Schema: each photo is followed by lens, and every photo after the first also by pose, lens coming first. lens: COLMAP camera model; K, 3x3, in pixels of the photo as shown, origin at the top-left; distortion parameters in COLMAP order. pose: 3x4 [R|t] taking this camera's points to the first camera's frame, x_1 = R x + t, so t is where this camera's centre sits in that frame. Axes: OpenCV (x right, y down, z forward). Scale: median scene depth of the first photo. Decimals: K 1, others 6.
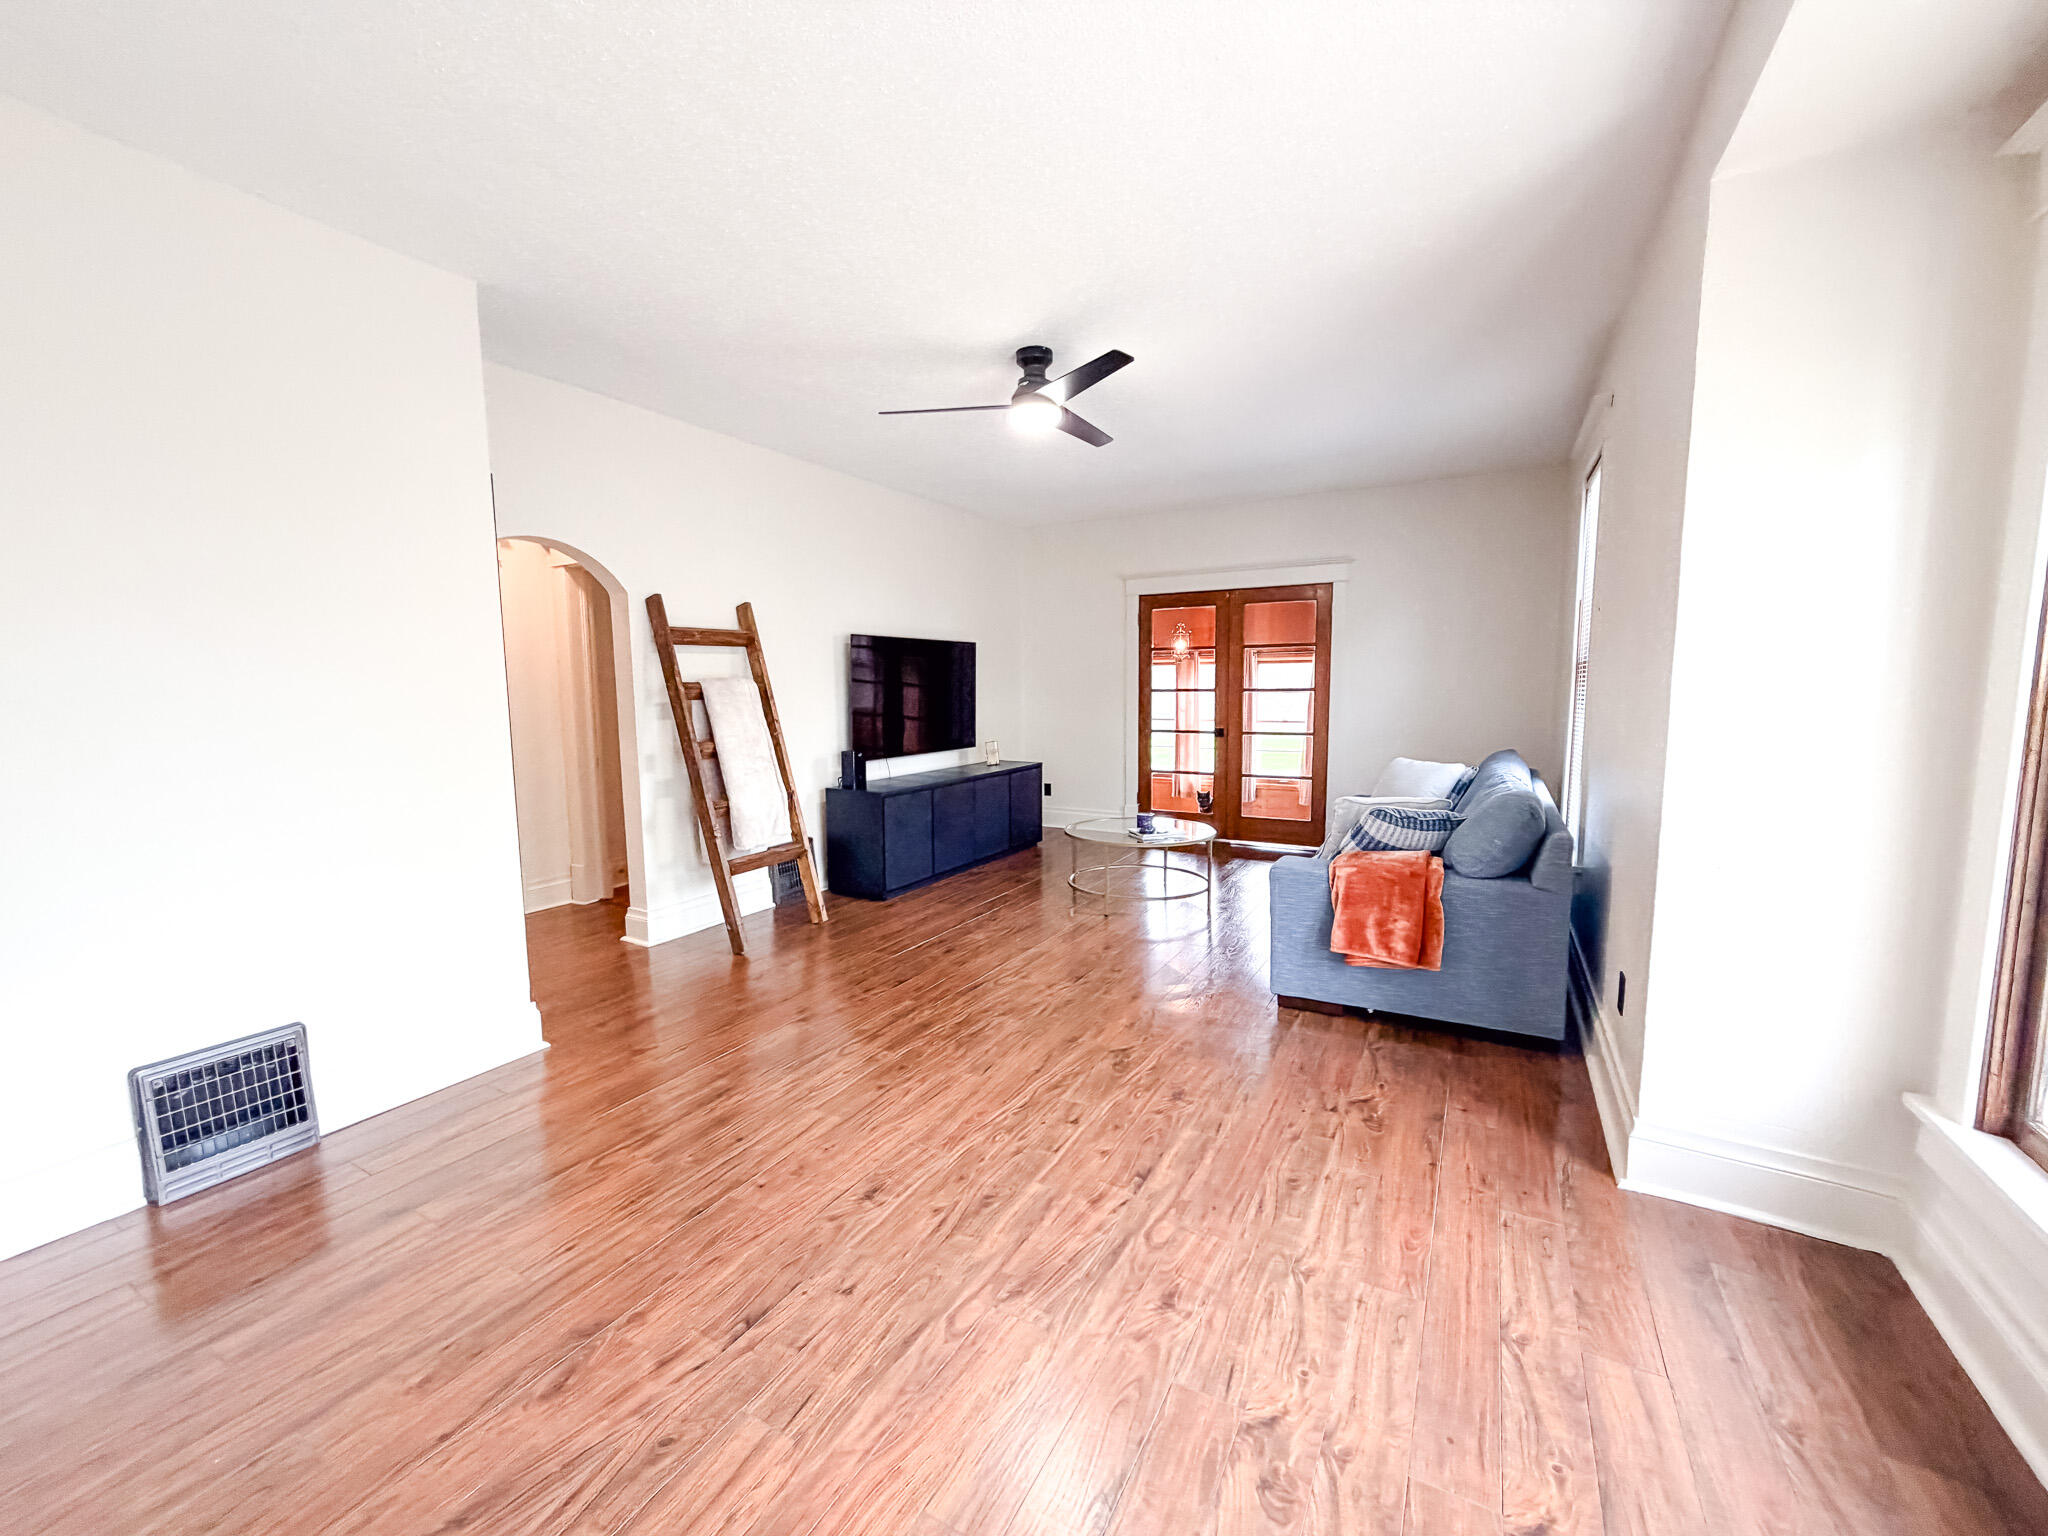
lens RADIAL K [[812.0, 0, 1025.1], [0, 812.0, 773.6], [0, 0, 1]] dist [-0.000475, -0.000463]
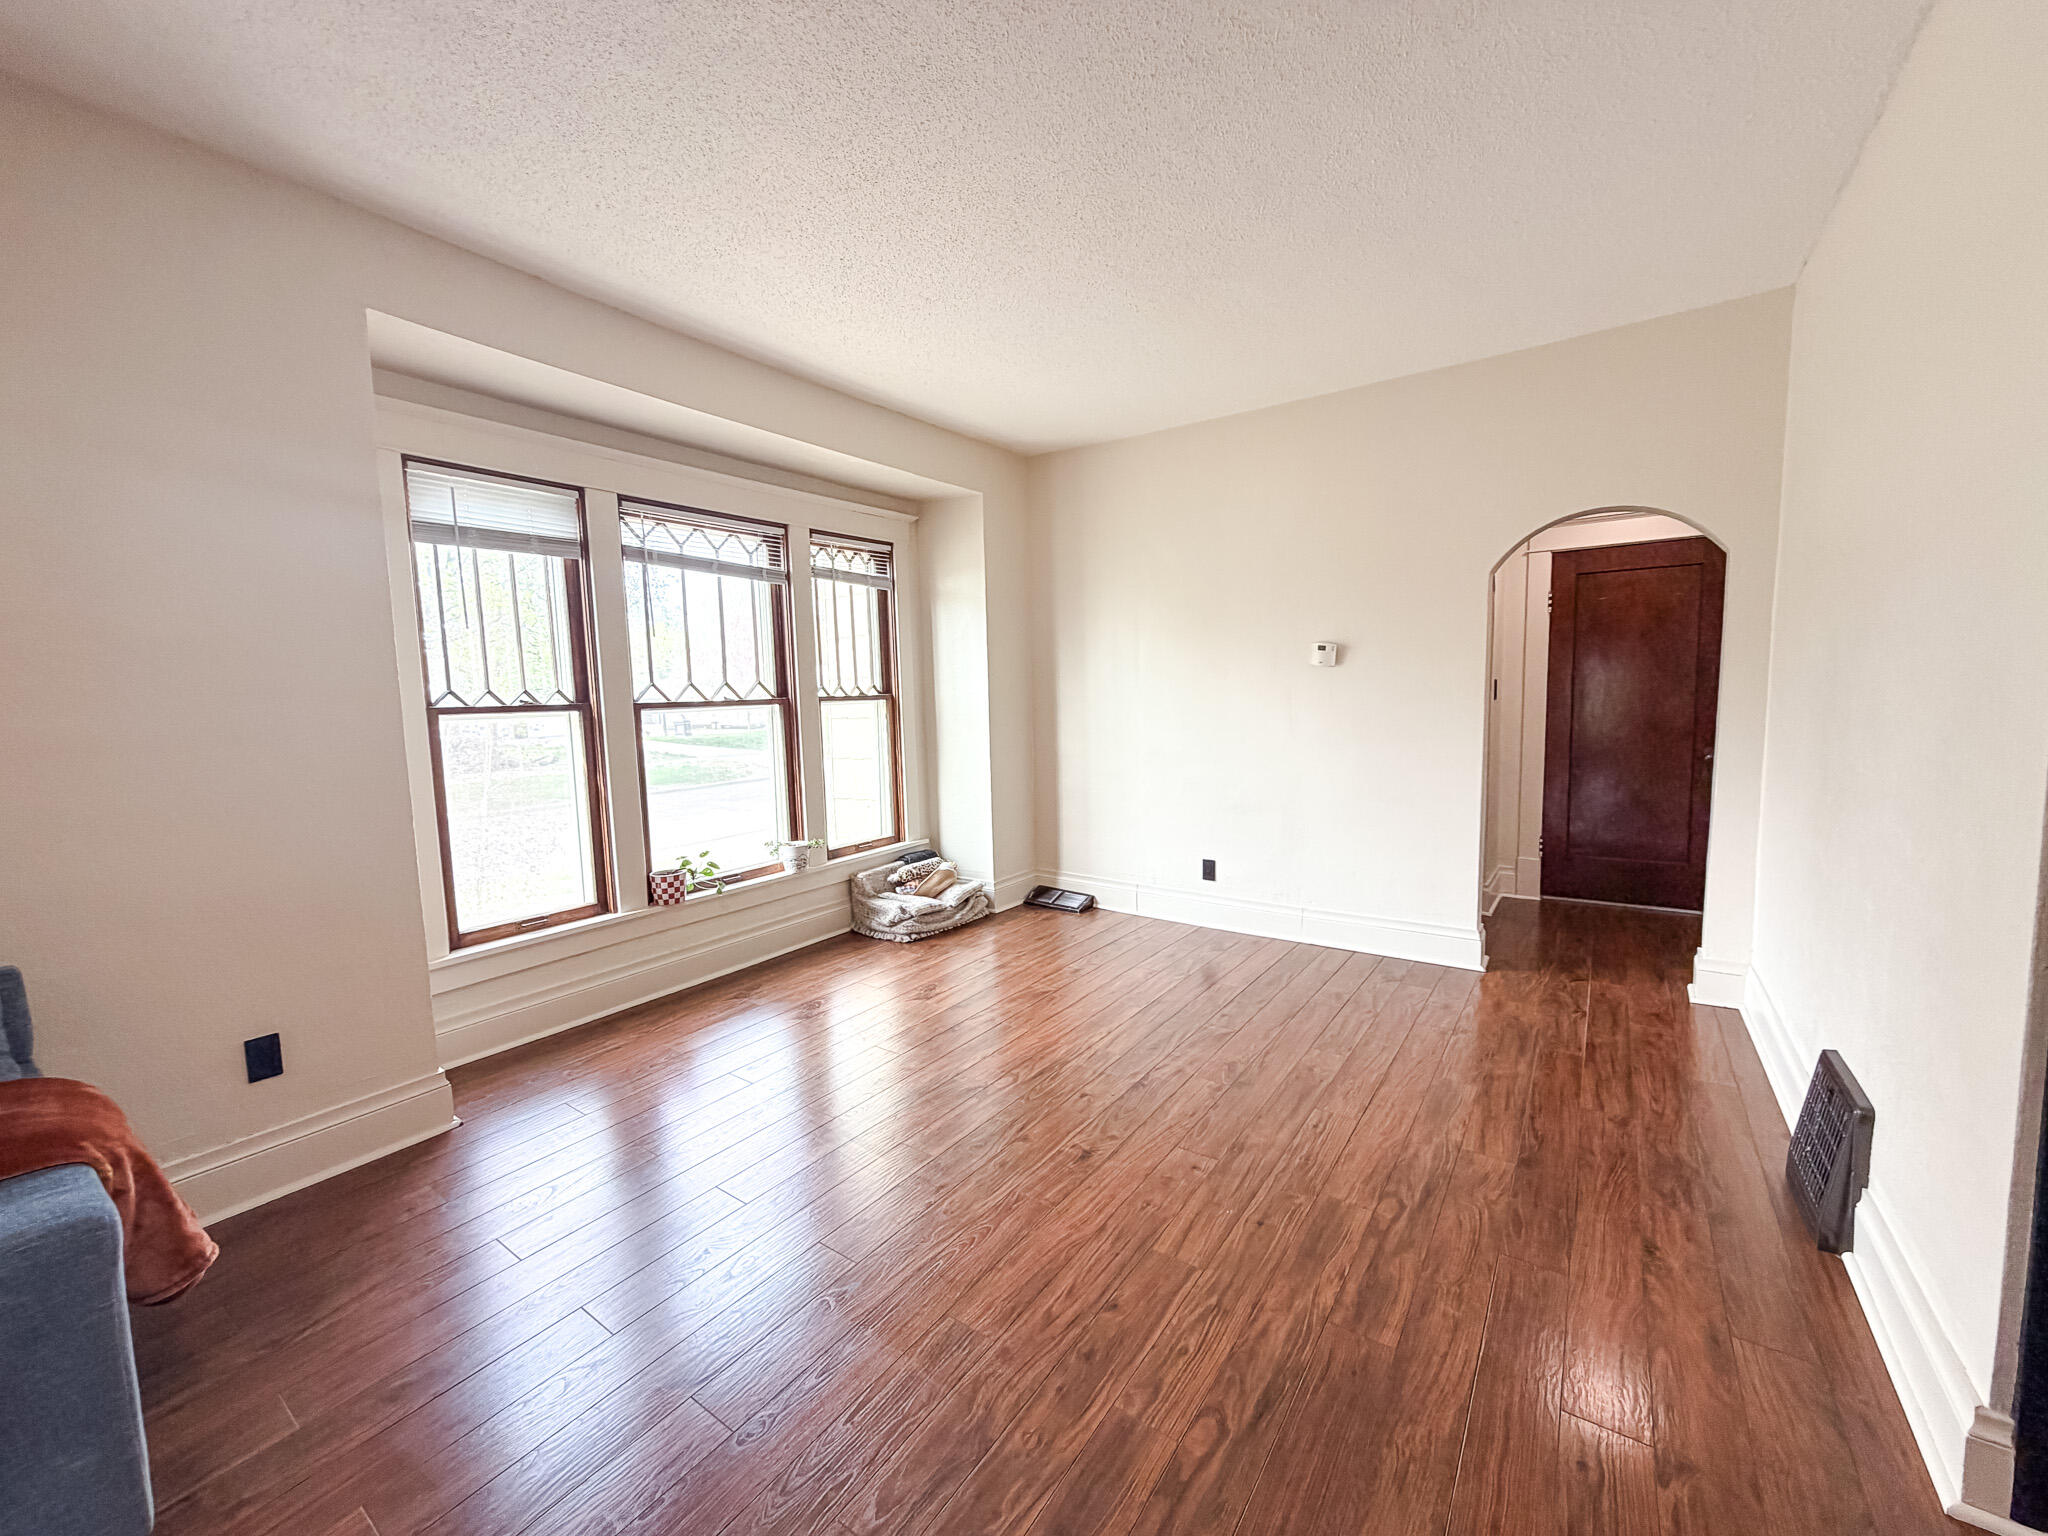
lens RADIAL K [[812.0, 0, 1017.8], [0, 812.0, 768.6], [0, 0, 1]] dist [-0.000475, -0.000463]
pose [[-0.993519, 0.026837, 0.110448, -0.163564], [0.049005, 0.977911, 0.203197, -0.147403], [-0.102555, 0.207293, -0.972889, 1.369493]]
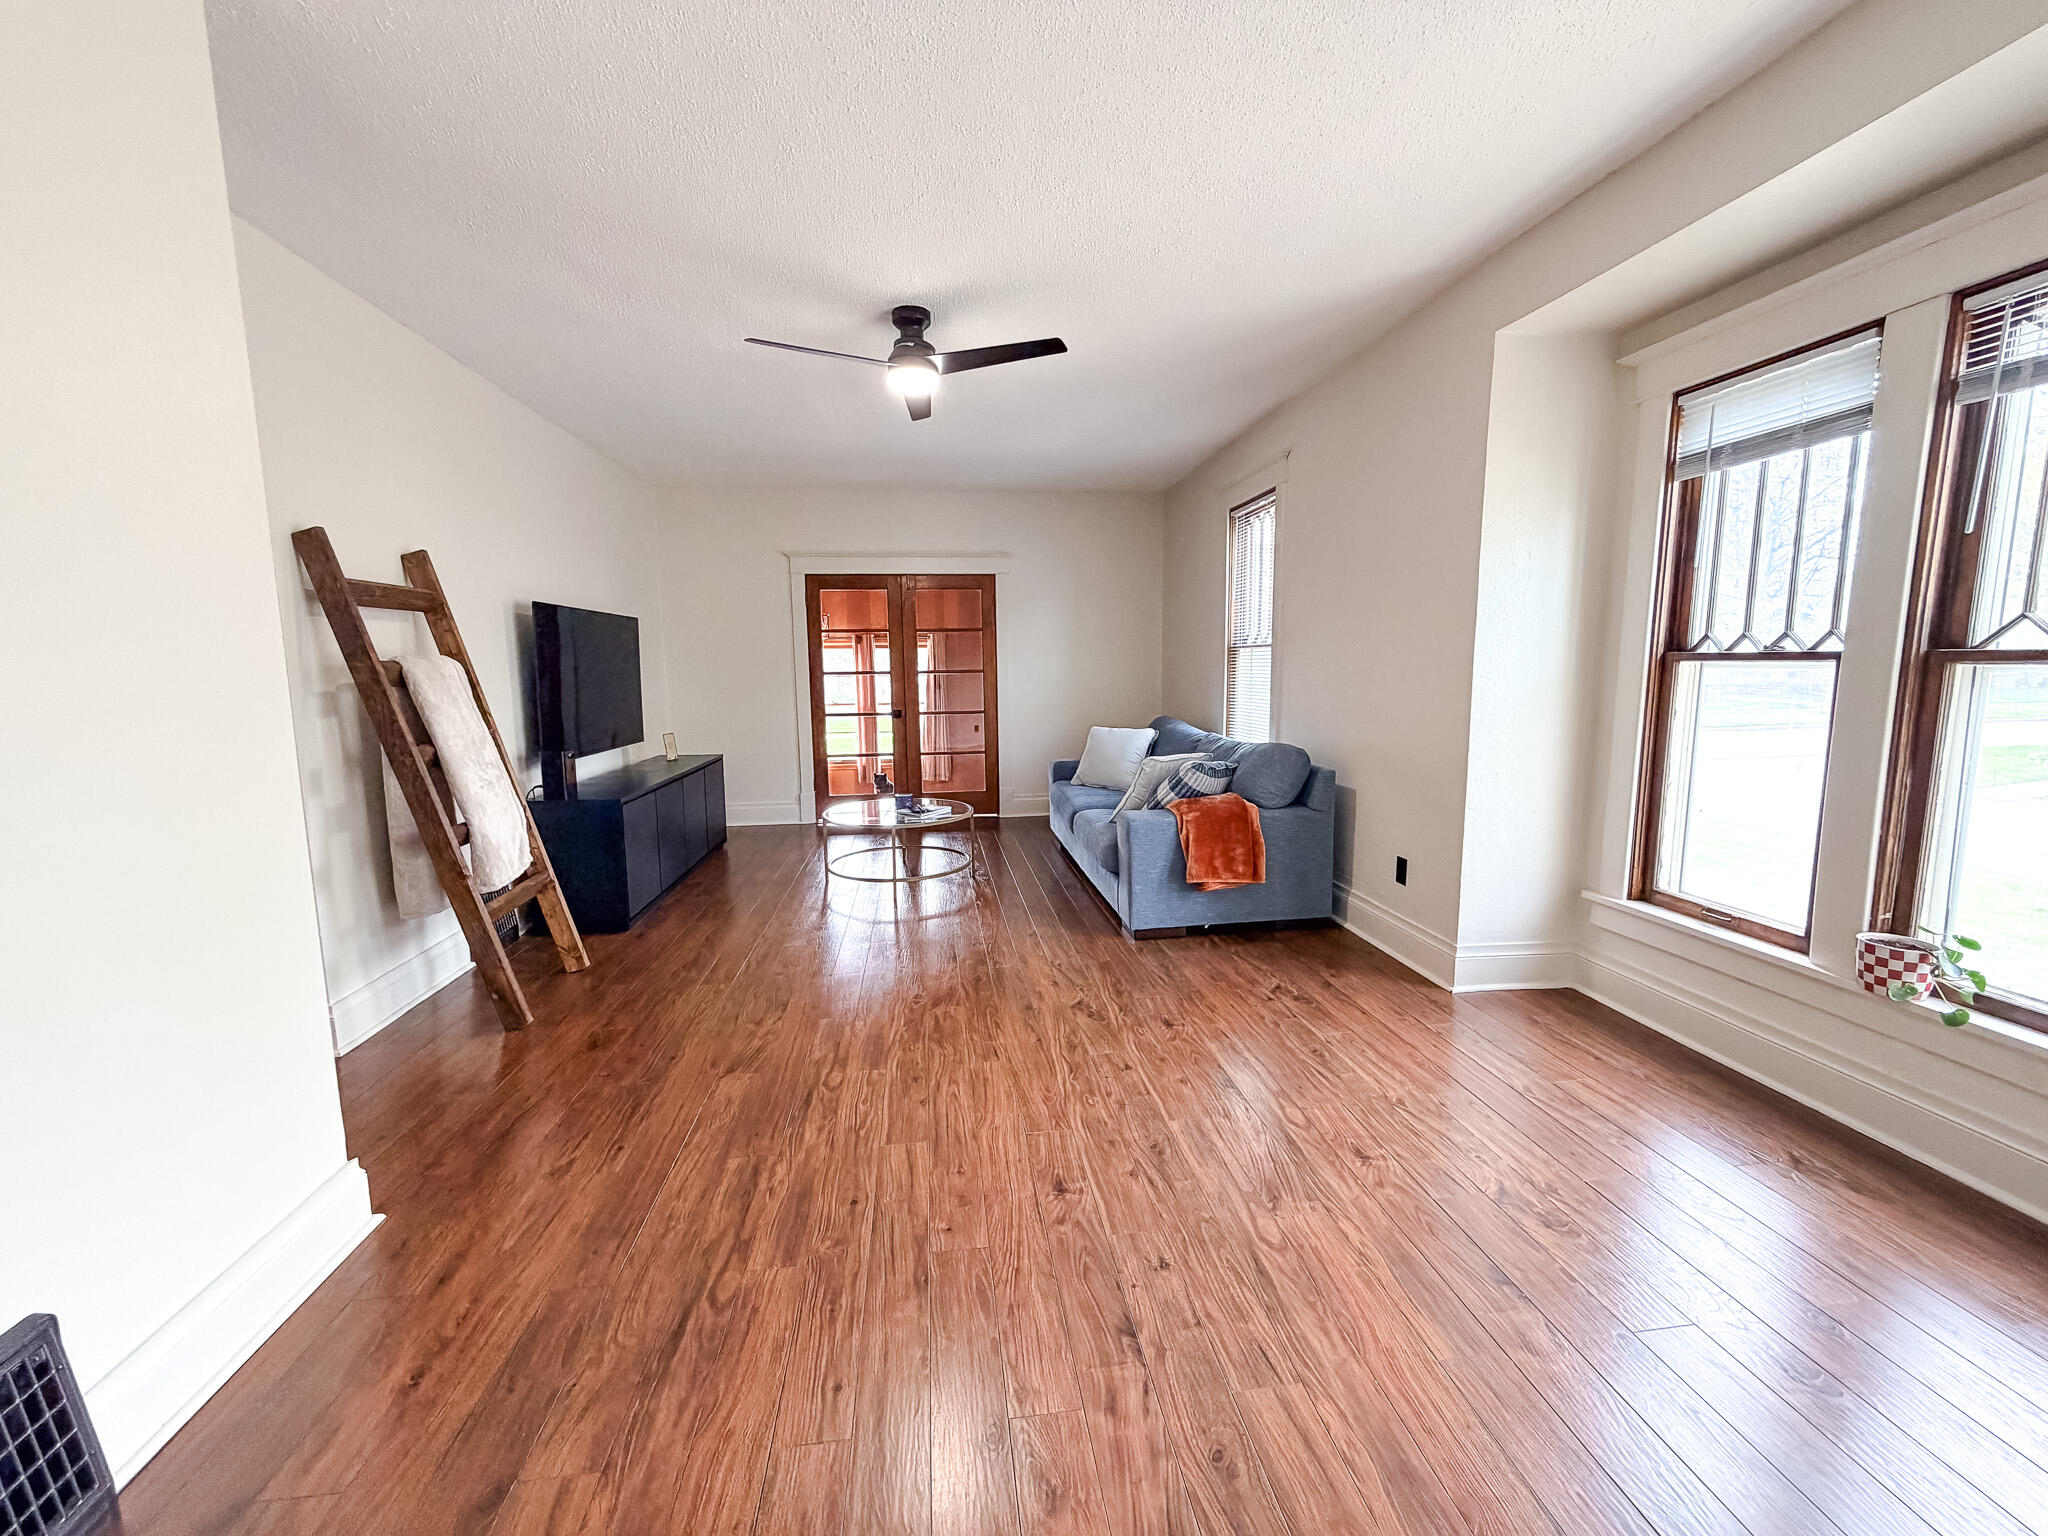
lens RADIAL K [[812.0, 0, 1022.6], [0, 812.0, 768.0], [0, 0, 1]] dist [-0.000475, -0.000463]
pose [[0.805121, -0.075166, 0.588328, -0.526185], [0.070884, 0.997022, 0.030378, -0.005427], [-0.588859, 0.017245, 0.808052, 0.170890]]
